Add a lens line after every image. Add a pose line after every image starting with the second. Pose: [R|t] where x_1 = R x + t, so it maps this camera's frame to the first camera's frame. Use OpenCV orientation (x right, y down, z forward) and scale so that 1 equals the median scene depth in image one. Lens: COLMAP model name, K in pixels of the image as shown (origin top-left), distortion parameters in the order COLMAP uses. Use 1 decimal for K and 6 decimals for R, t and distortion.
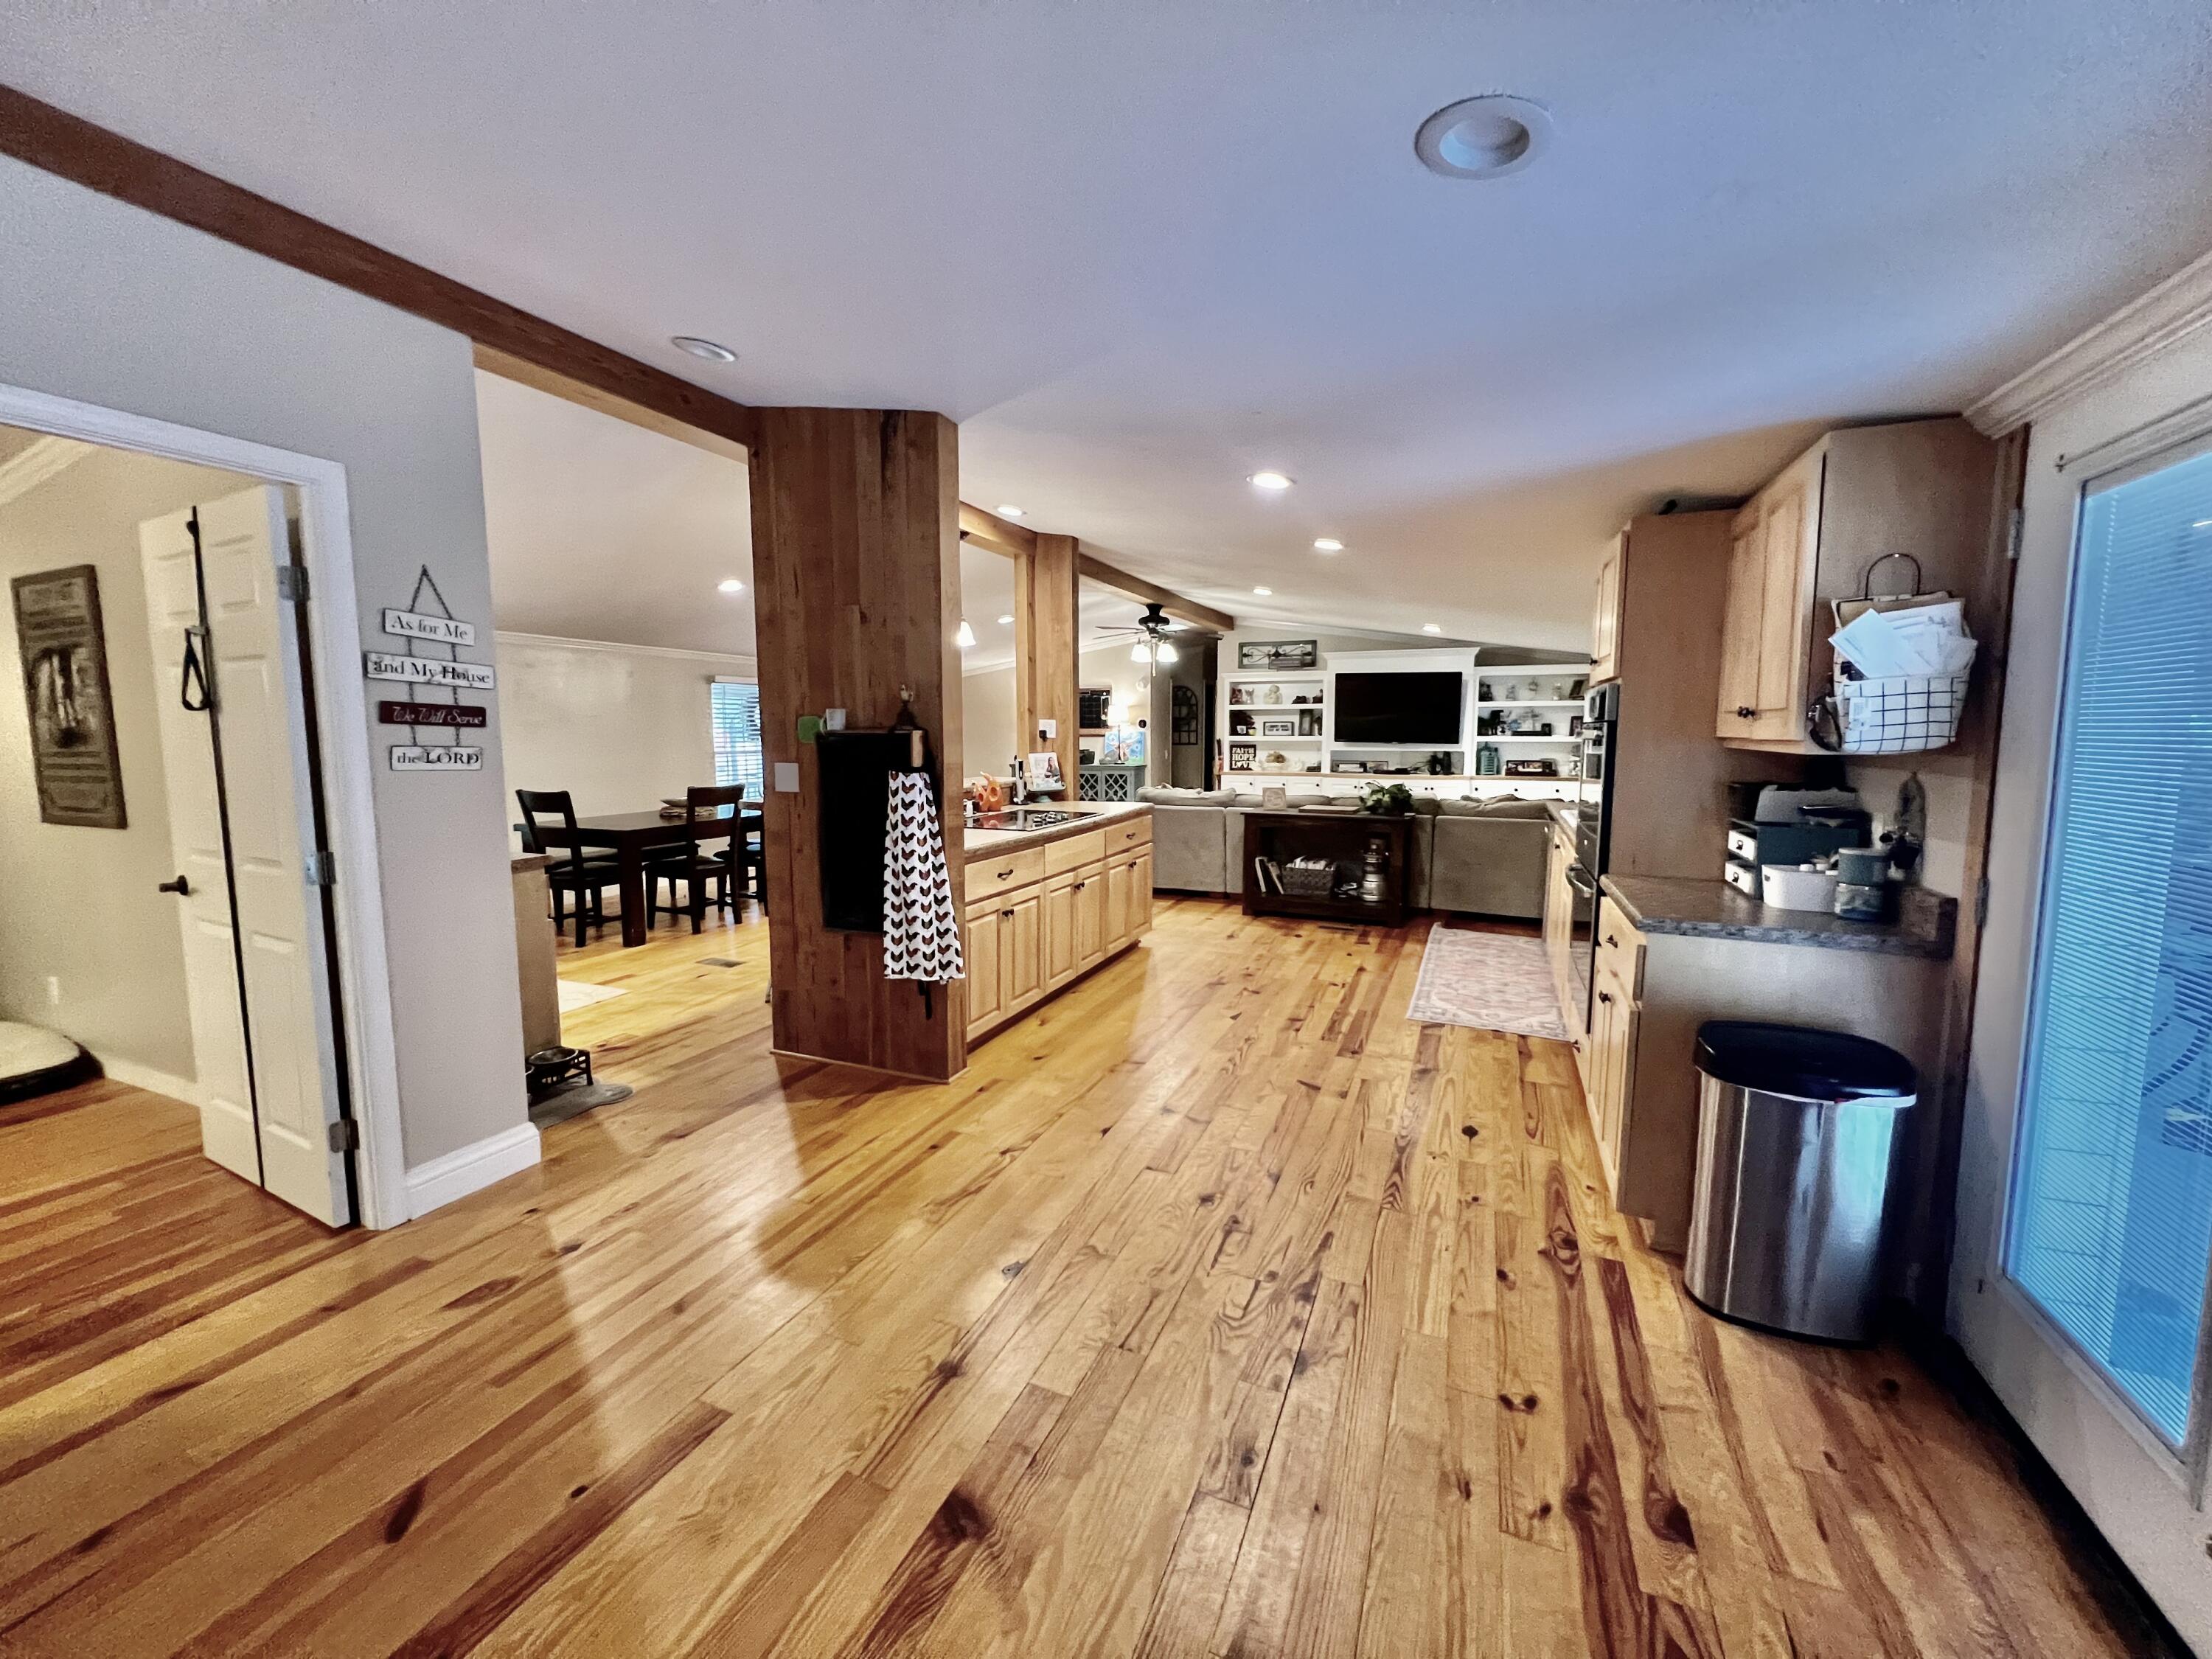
lens RADIAL K [[885.8, 0, 1099.5], [0, 885.8, 823.0], [0, 0, 1]] dist [-0.001056, 0.000479]
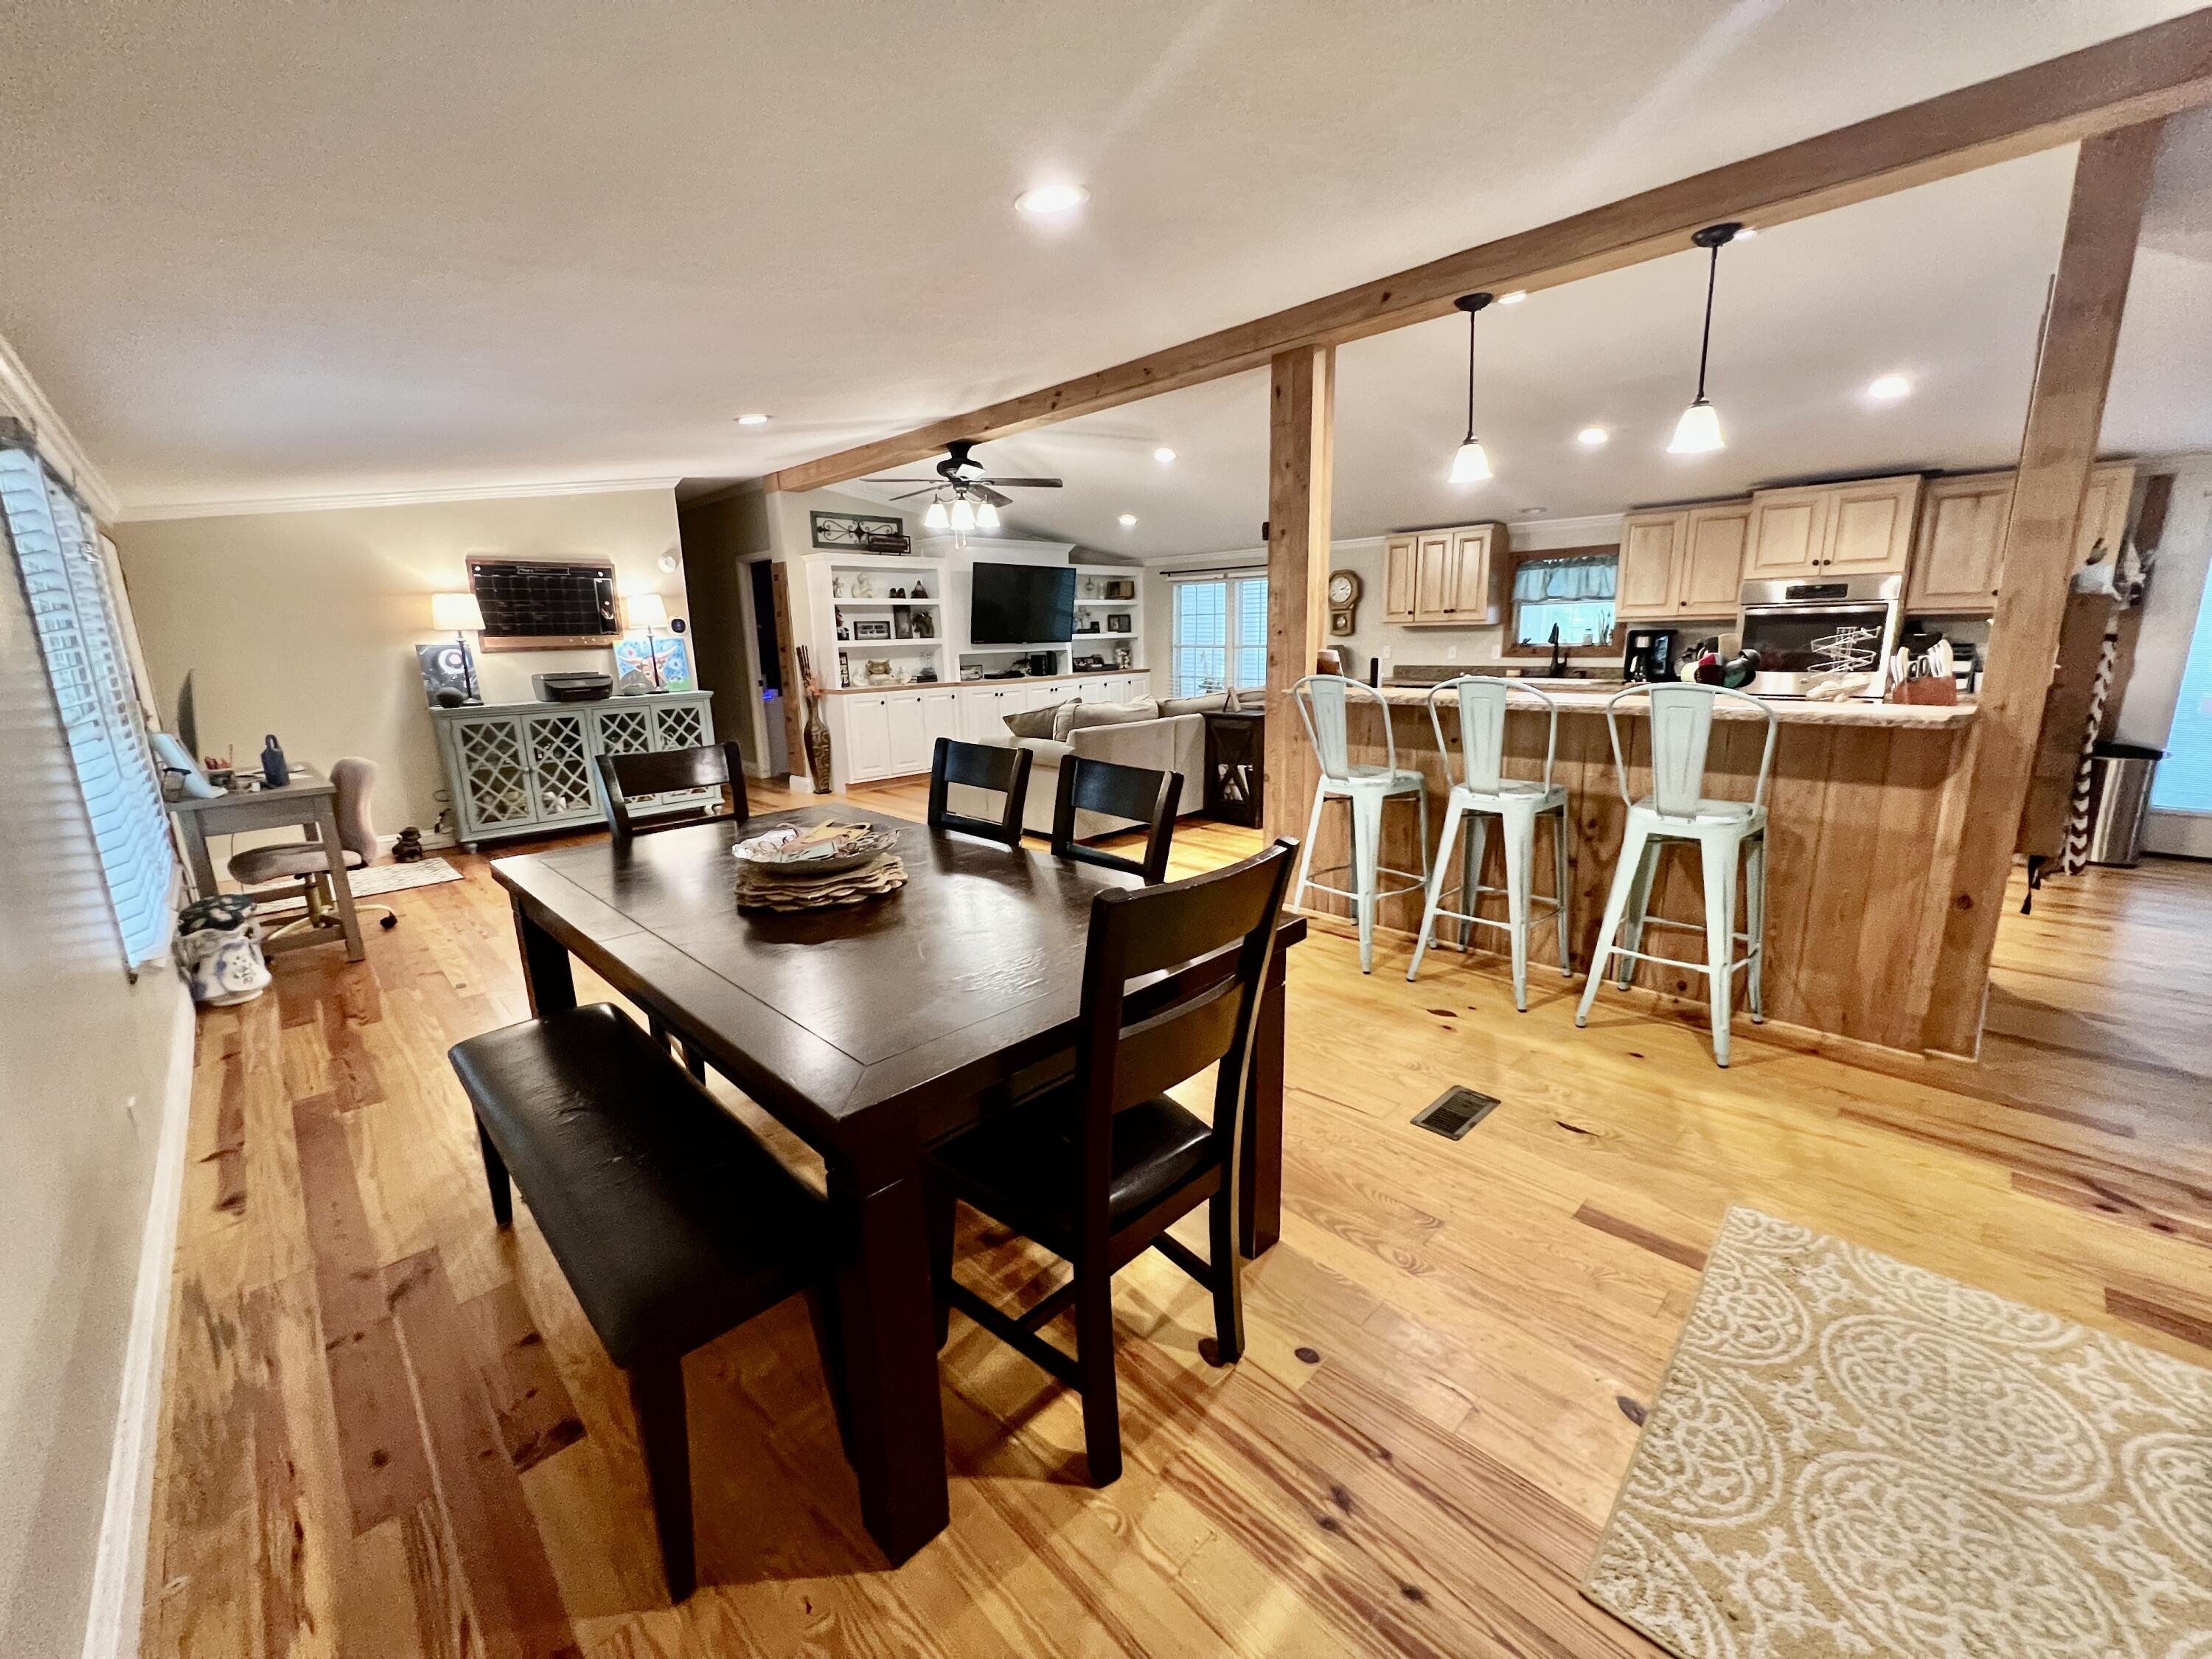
lens RADIAL K [[885.8, 0, 1104.1], [0, 885.8, 822.2], [0, 0, 1]] dist [-0.001056, 0.000479]
pose [[0.375761, -0.203289, 0.904144, -0.696920], [0.119550, 0.978124, 0.170238, -0.073975], [-0.918973, 0.044121, 0.391844, 0.768495]]
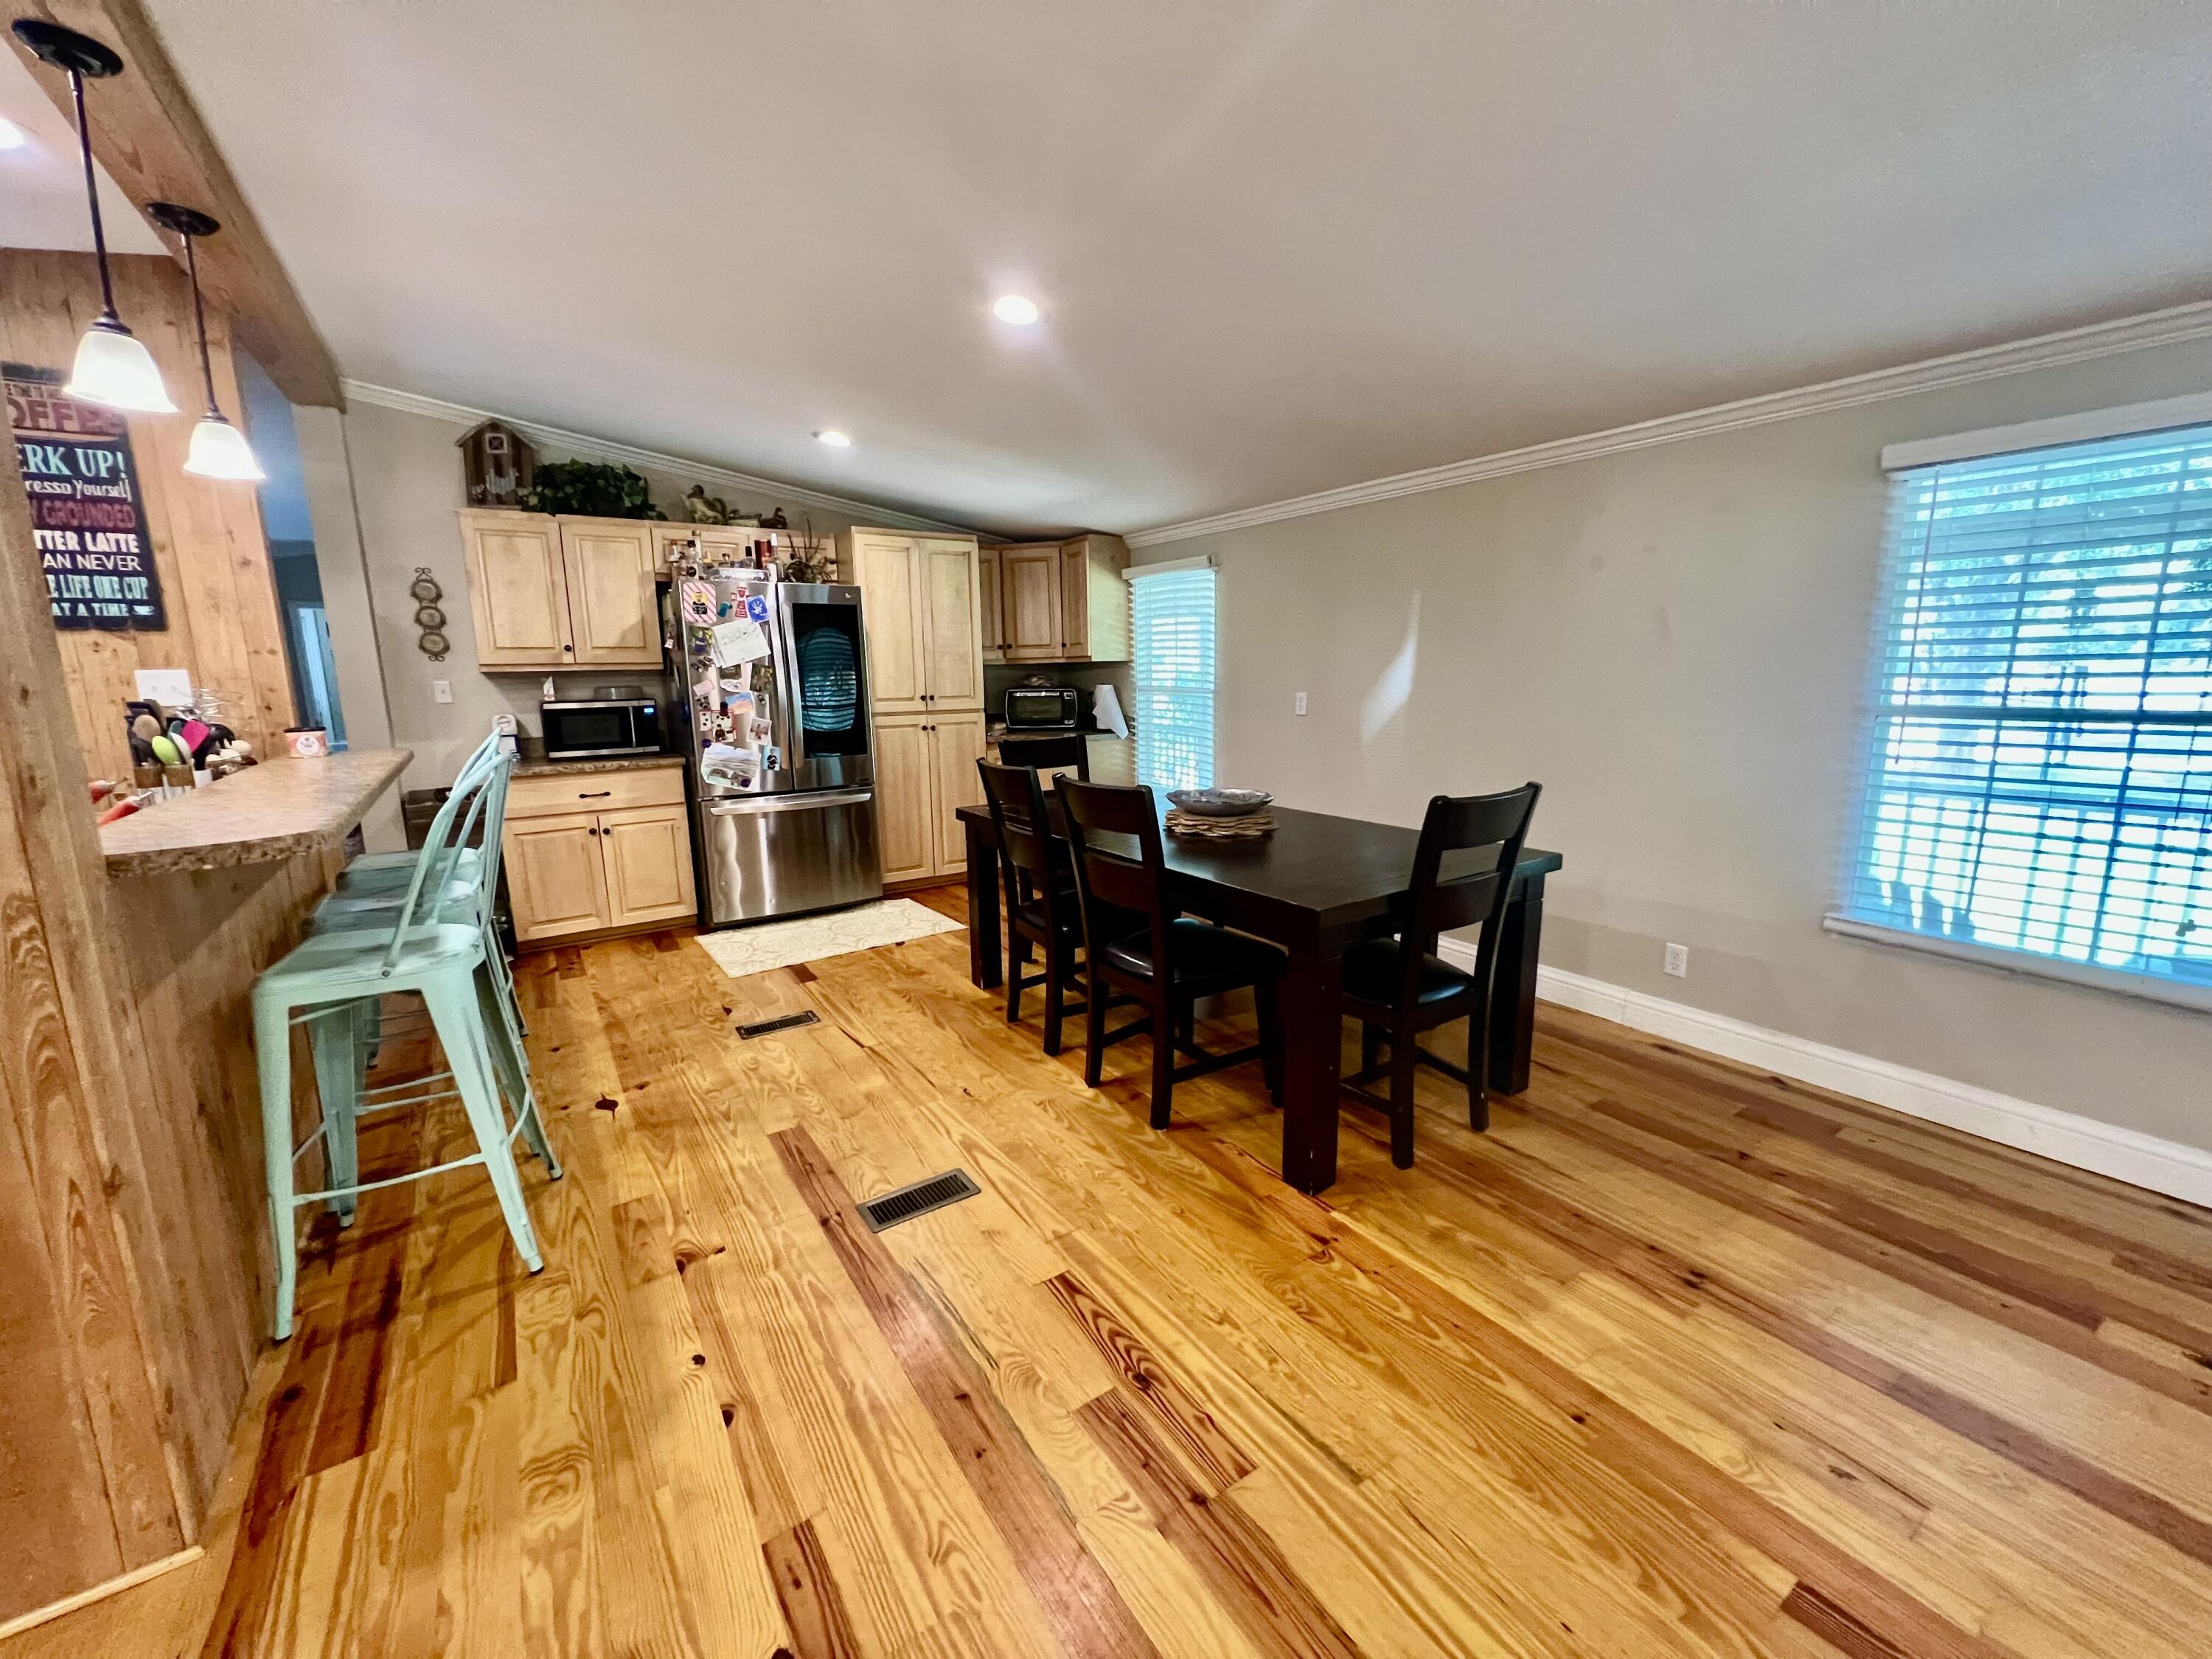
lens RADIAL K [[885.8, 0, 1103.6], [0, 885.8, 821.3], [0, 0, 1]] dist [-0.001056, 0.000479]
pose [[-0.535879, 0.157092, -0.829551, -0.037024], [-0.071856, 0.970487, 0.230199, -0.115445], [0.841231, 0.182967, -0.508776, 1.170302]]
